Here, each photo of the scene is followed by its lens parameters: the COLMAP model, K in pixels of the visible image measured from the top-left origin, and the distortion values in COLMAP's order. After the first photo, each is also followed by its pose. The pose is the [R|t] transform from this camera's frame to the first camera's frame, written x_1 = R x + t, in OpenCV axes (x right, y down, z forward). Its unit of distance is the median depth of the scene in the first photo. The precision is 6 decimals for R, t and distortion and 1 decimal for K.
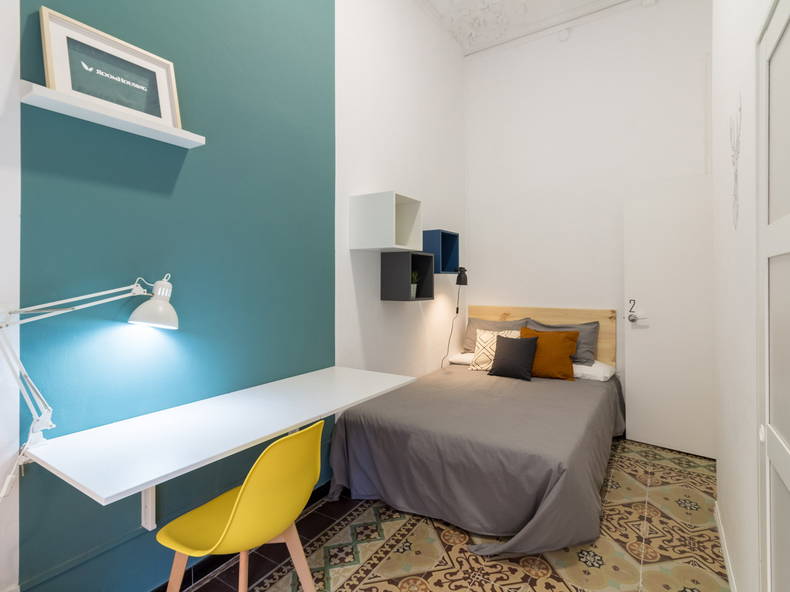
lens RADIAL K [[401.2, 0, 396.1], [0, 401.2, 290.4], [0, 0, 1]] dist [0.003186, 0.000847]
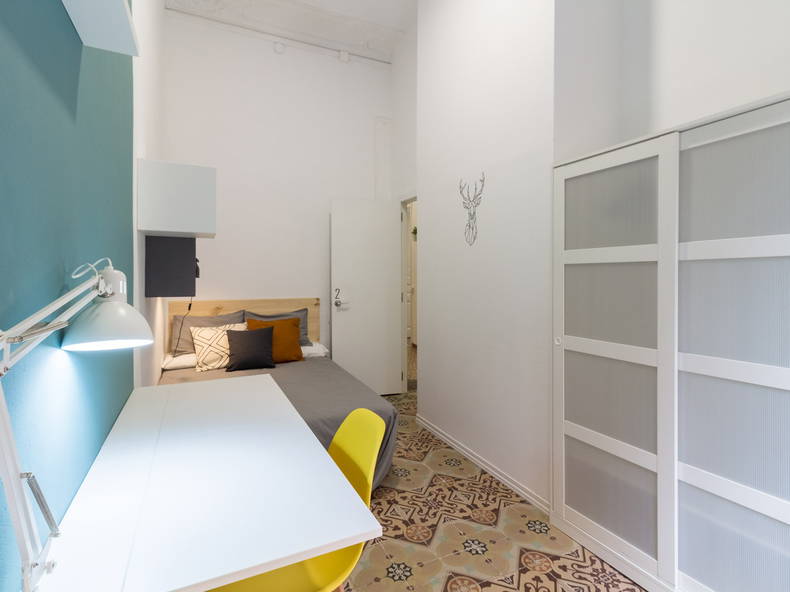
lens RADIAL K [[415.1, 0, 396.5], [0, 415.1, 291.0], [0, 0, 1]] dist [0.000160, 0.000091]
pose [[0.517906, -0.029232, 0.854938, -0.406576], [0.014201, 0.999572, 0.025574, -0.000518], [-0.855319, -0.001104, 0.518100, 0.146642]]
